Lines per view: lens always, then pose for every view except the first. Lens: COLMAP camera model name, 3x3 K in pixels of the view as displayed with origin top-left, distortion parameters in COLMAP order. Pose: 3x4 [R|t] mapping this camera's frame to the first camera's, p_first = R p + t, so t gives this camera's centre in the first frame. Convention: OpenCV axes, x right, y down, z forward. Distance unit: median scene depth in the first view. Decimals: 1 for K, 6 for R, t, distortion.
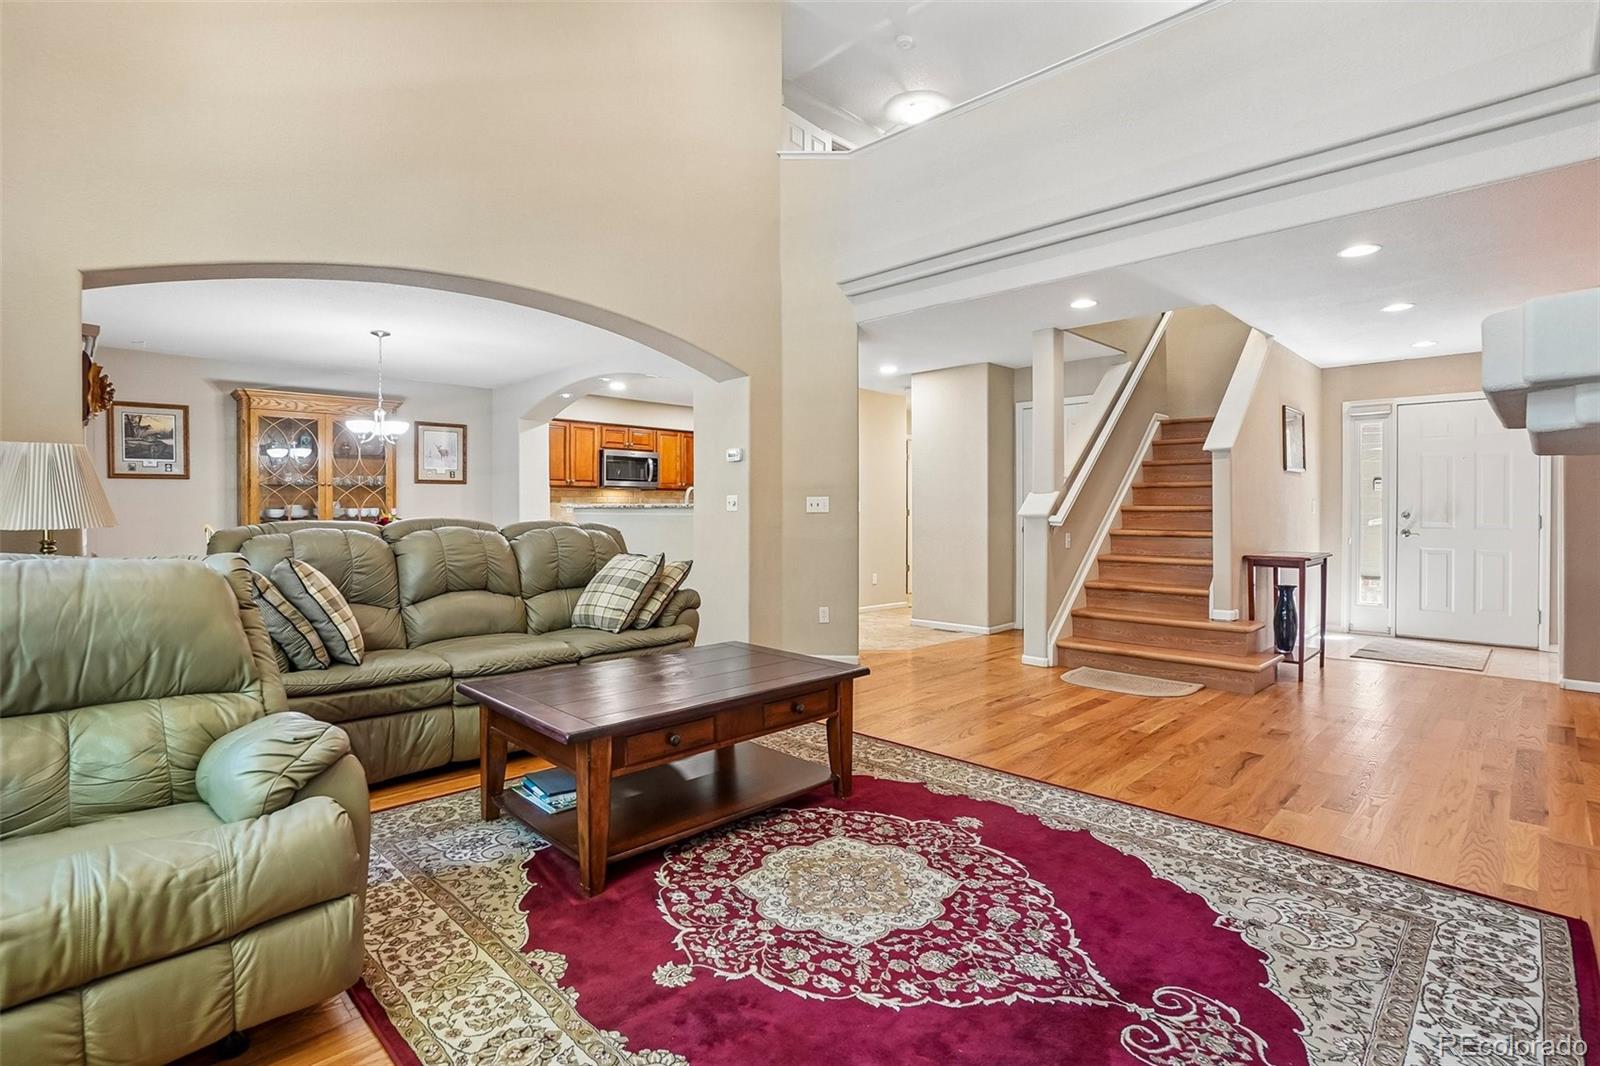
lens RADIAL K [[764.4, 0, 791.6], [0, 764.4, 515.6], [0, 0, 1]] dist [-0.032089, -0.000066]
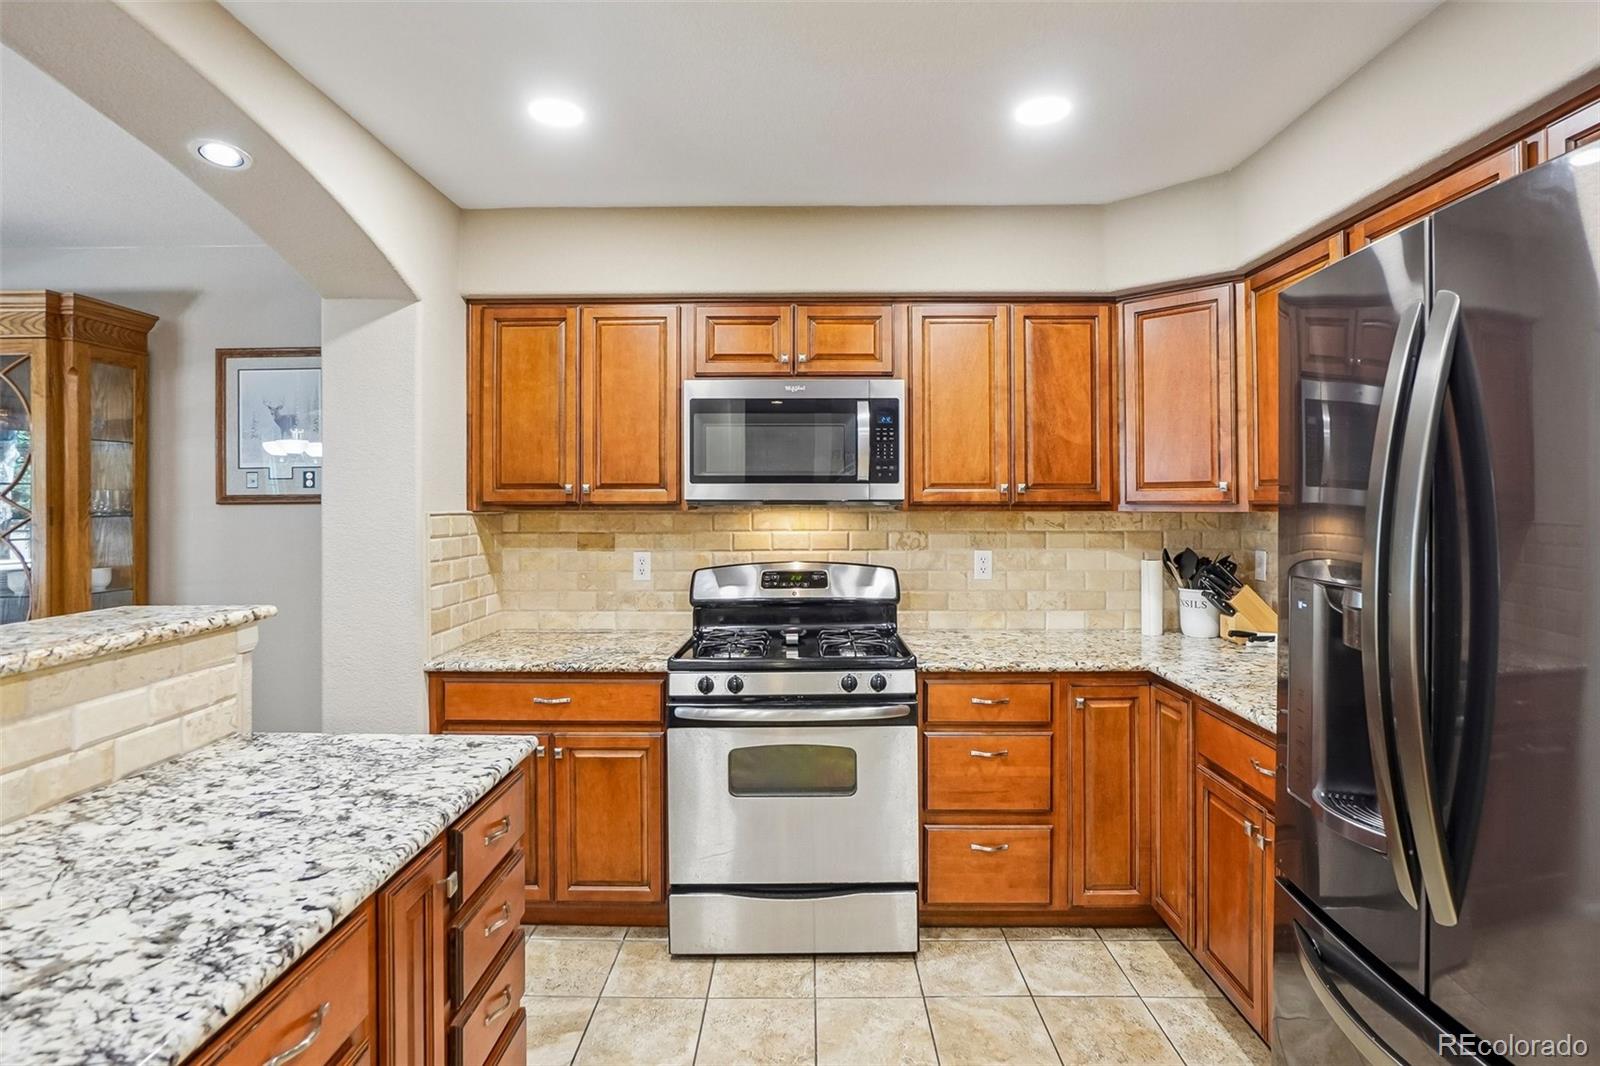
lens RADIAL K [[833.8, 0, 799.3], [0, 833.8, 495.8], [0, 0, 1]] dist [-0.022773, 0.003600]
pose [[0.693796, -0.007216, -0.720135, 0.027224], [-0.000599, 0.999944, -0.010597, -0.041460], [0.720171, 0.007784, 0.693753, 0.890354]]
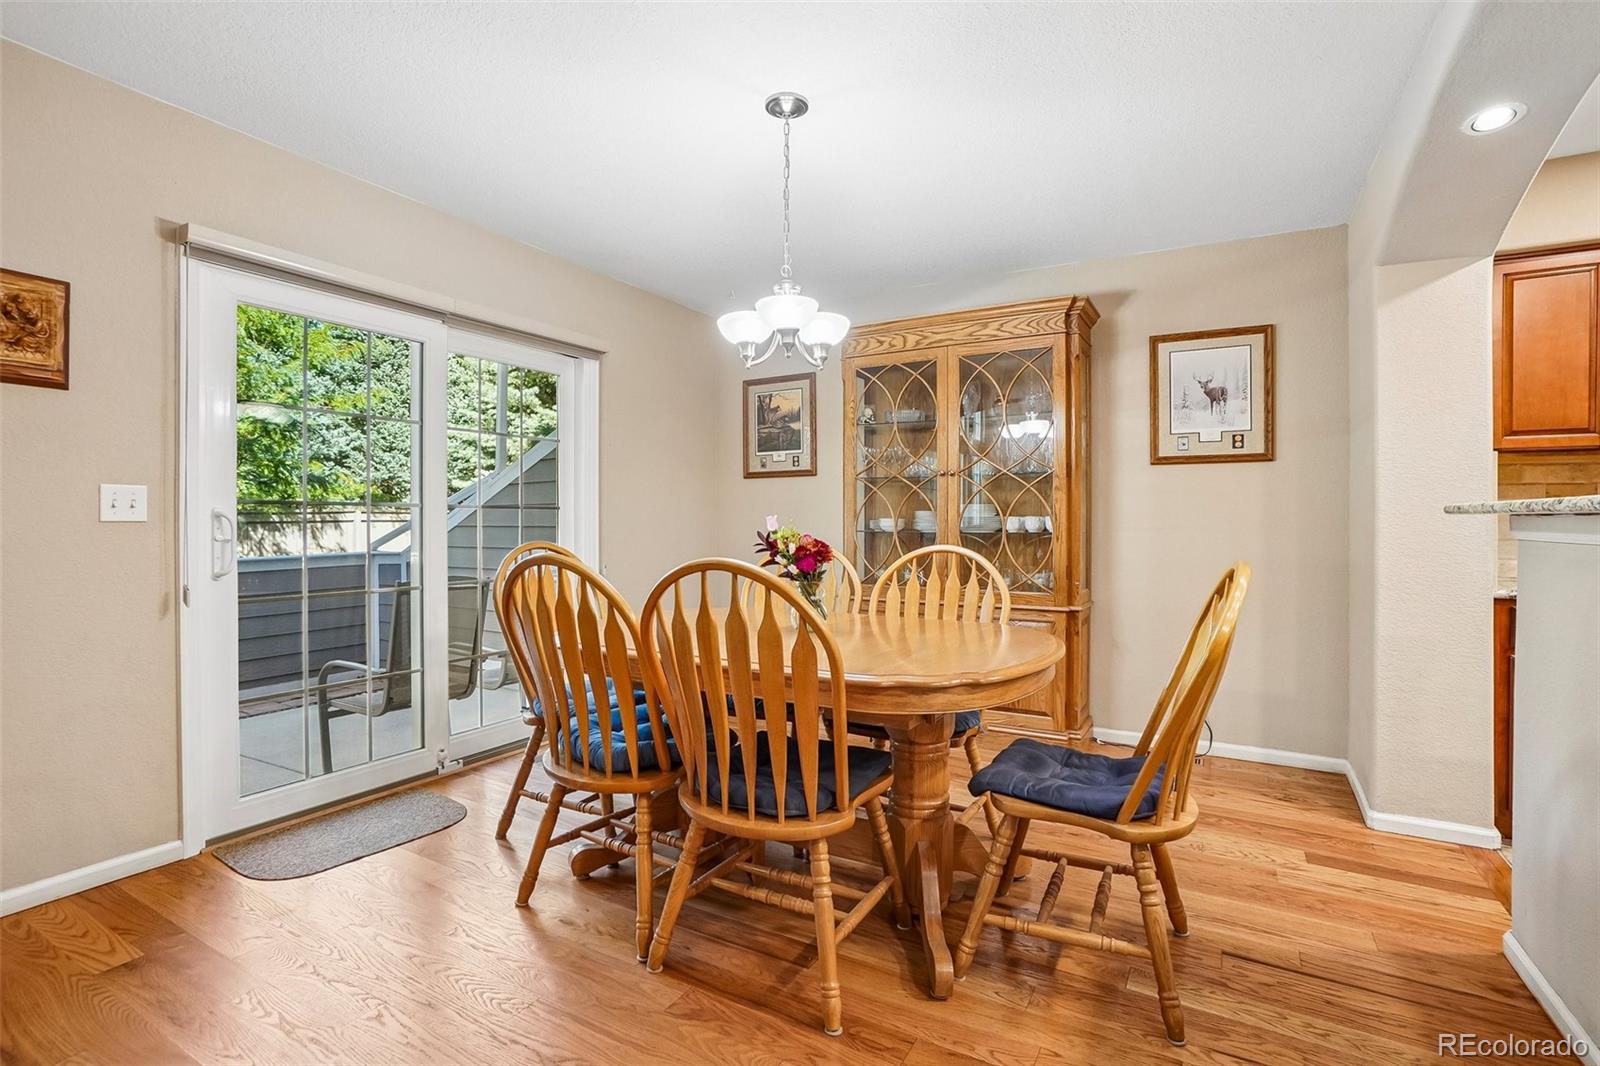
lens RADIAL K [[764.4, 0, 798.7], [0, 764.4, 525.5], [0, 0, 1]] dist [-0.032089, -0.000066]
pose [[0.268614, 0.009073, -0.963205, -0.088272], [-0.010656, 0.999922, 0.006447, -0.004627], [0.963189, 0.008533, 0.268690, 0.634169]]
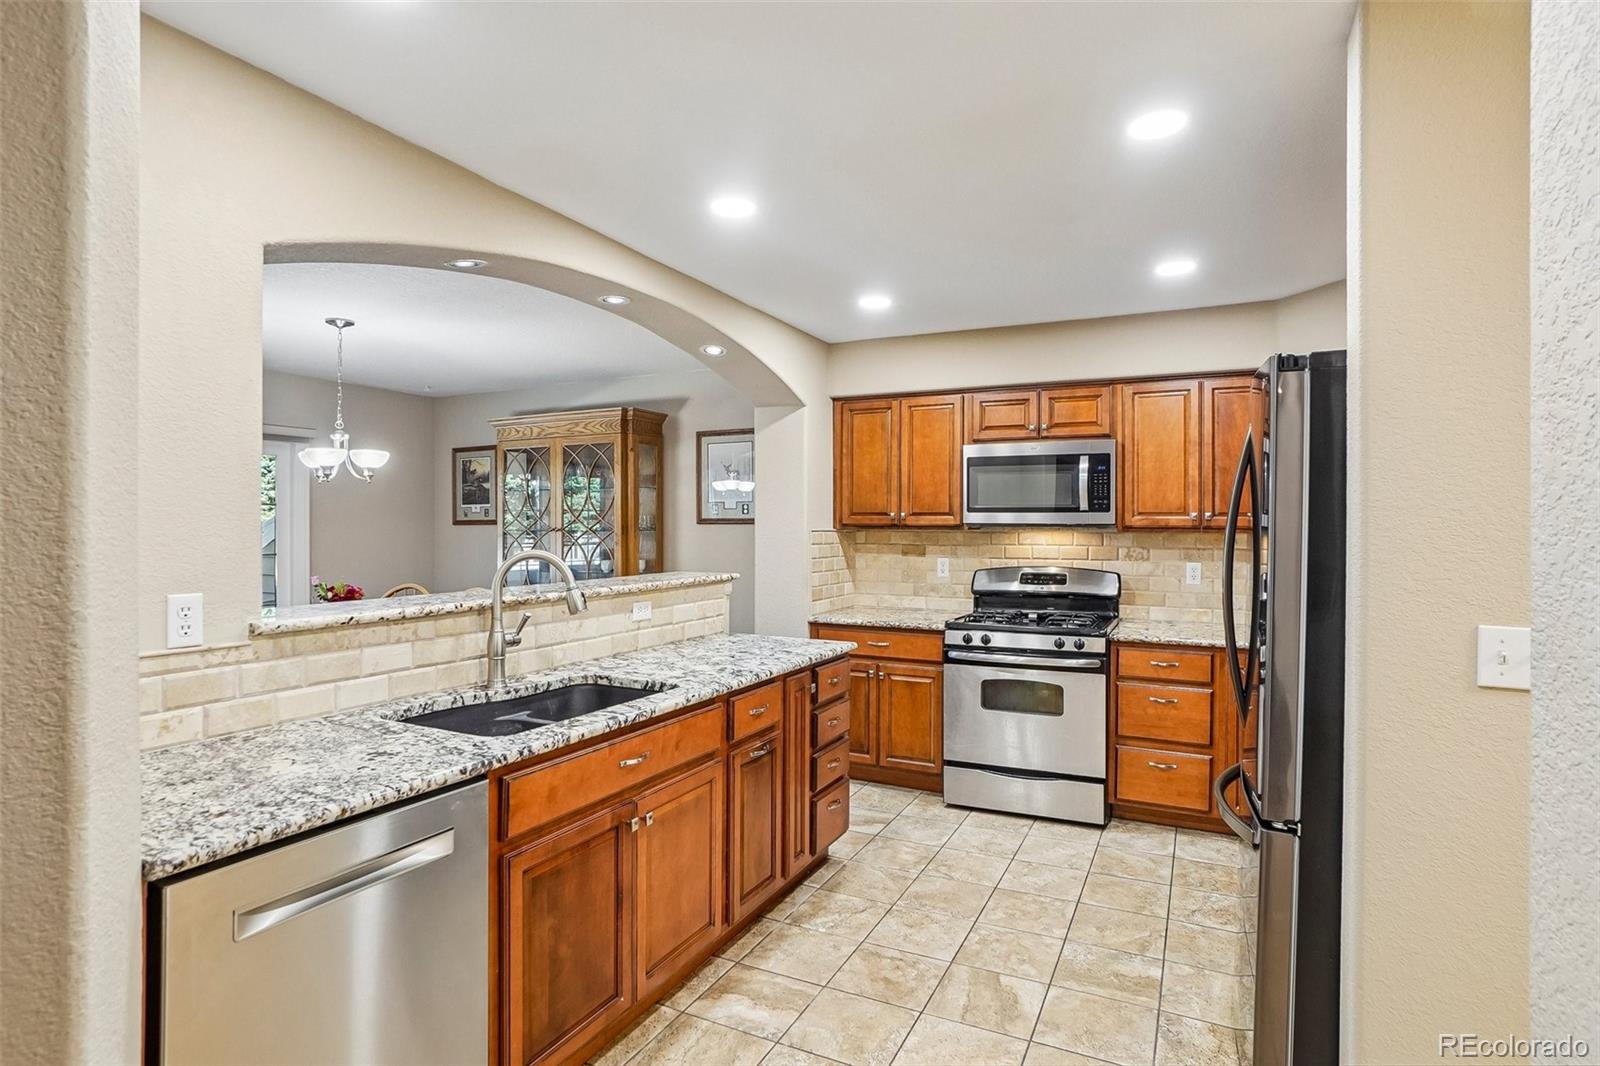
lens RADIAL K [[833.8, 0, 800.1], [0, 833.8, 525.6], [0, 0, 1]] dist [-0.022773, 0.003600]
pose [[0.315384, 0.003884, -0.948956, 0.227279], [-0.008176, 0.999966, 0.001375, -0.041664], [0.948929, 0.007325, 0.315405, 0.826234]]
